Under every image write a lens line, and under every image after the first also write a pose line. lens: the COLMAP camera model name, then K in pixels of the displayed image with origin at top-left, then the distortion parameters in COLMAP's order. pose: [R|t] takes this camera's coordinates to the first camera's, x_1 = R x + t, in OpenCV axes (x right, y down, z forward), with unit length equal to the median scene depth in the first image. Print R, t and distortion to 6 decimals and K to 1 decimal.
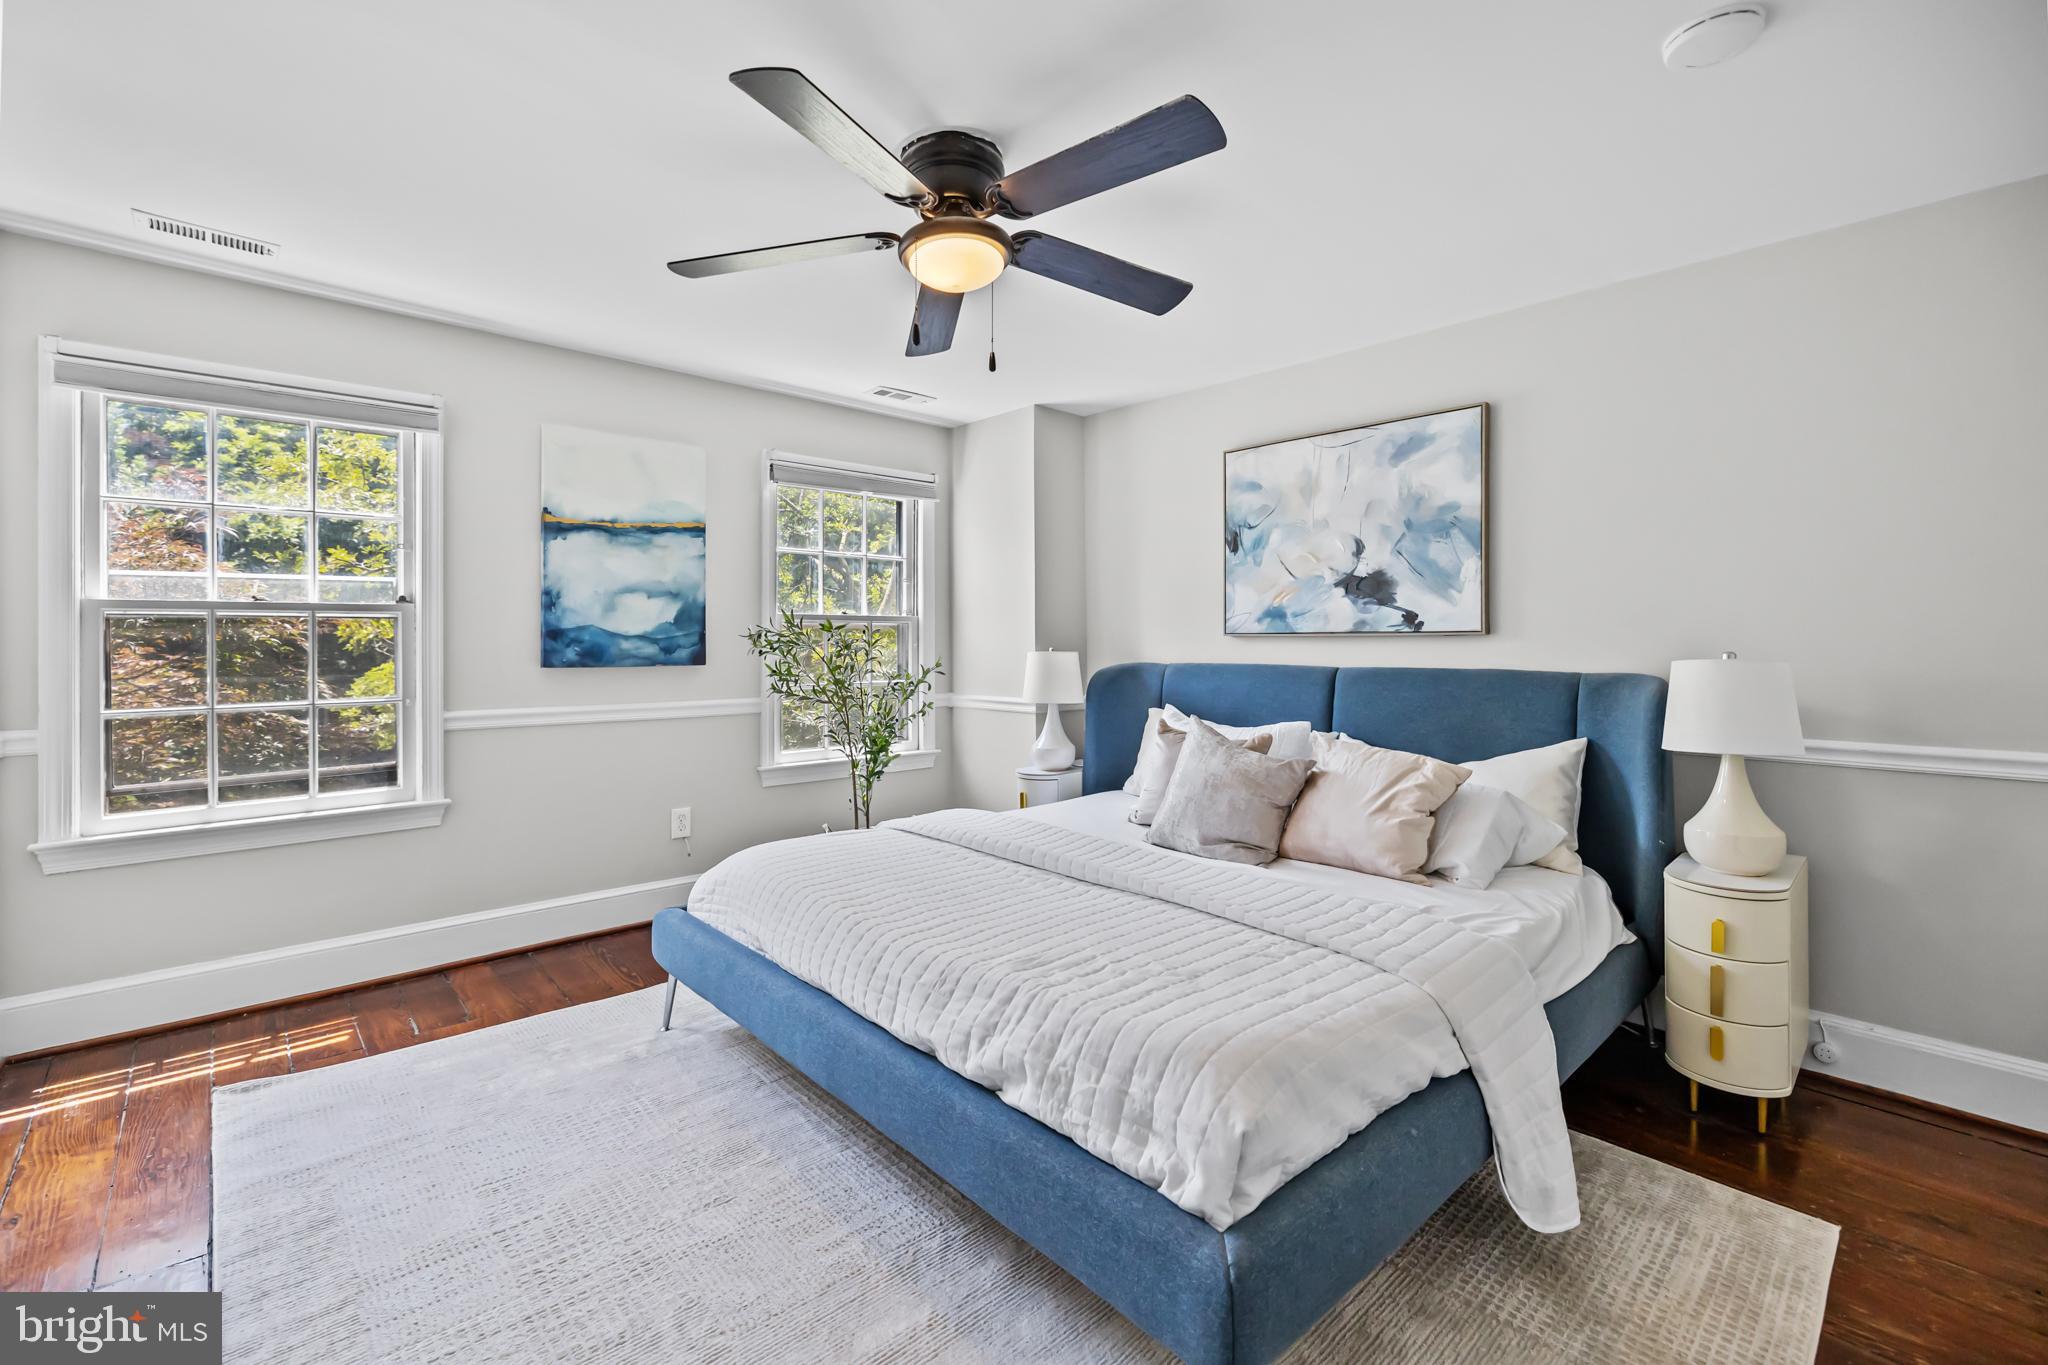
lens RADIAL K [[862.3, 0, 1025.7], [0, 862.3, 672.5], [0, 0, 1]] dist [0.001297, -0.000050]
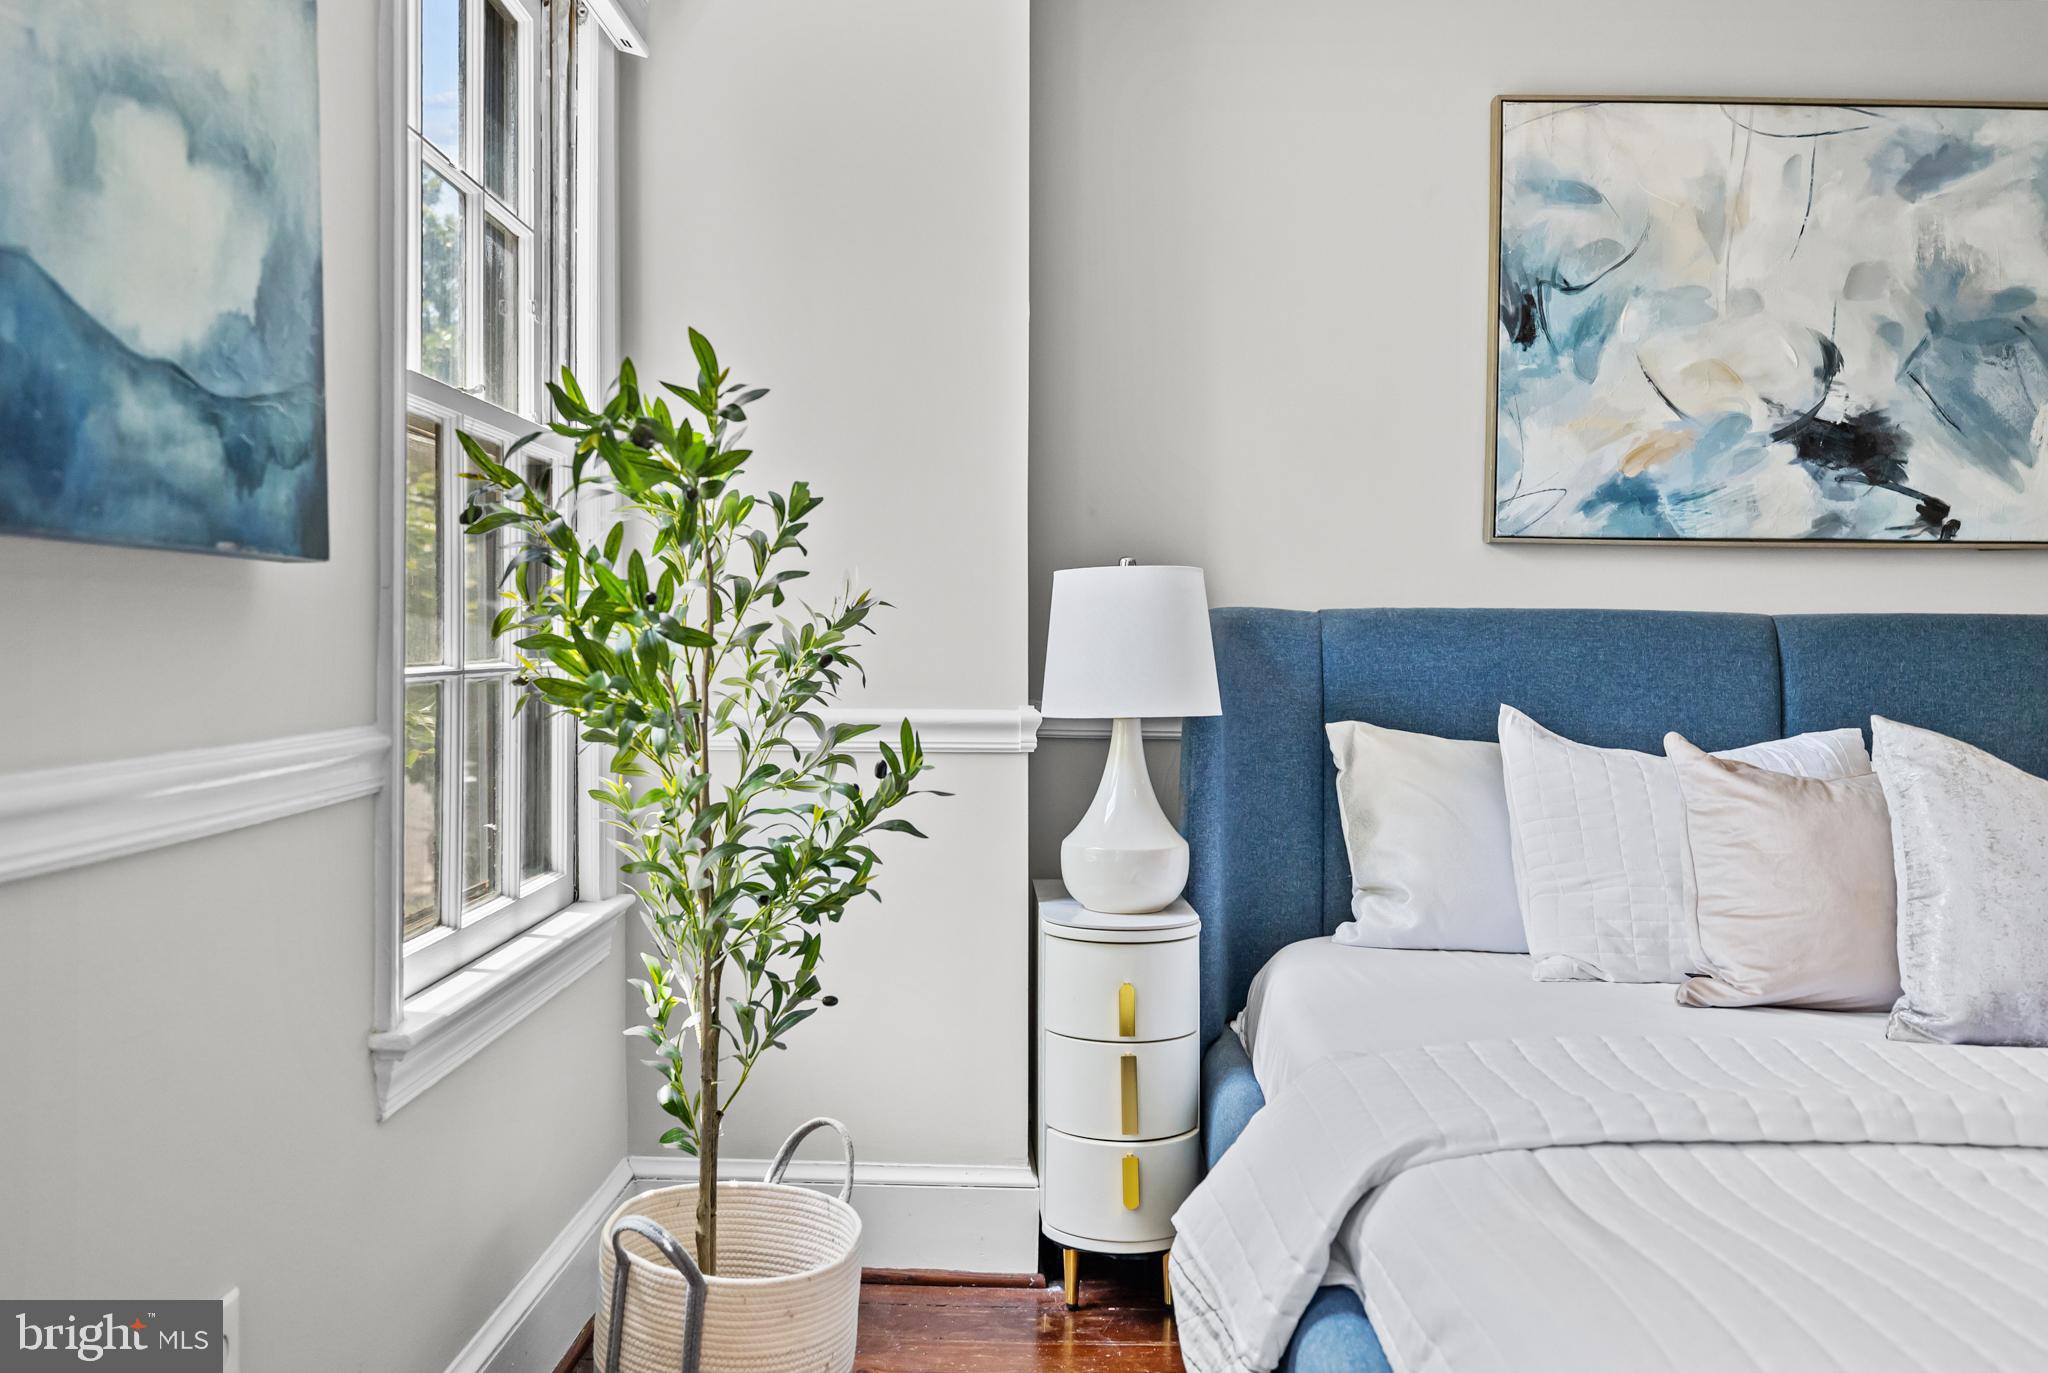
lens RADIAL K [[1810.8, 0, 1024.0], [0, 1810.8, 686.5], [0, 0, 1]] dist [0.010663, 0.013573]
pose [[0.665428, -0.011149, 0.746379, -0.635335], [0.016709, 0.999860, 0.000039, 0.025560], [-0.746275, 0.012446, 0.665521, 0.655869]]
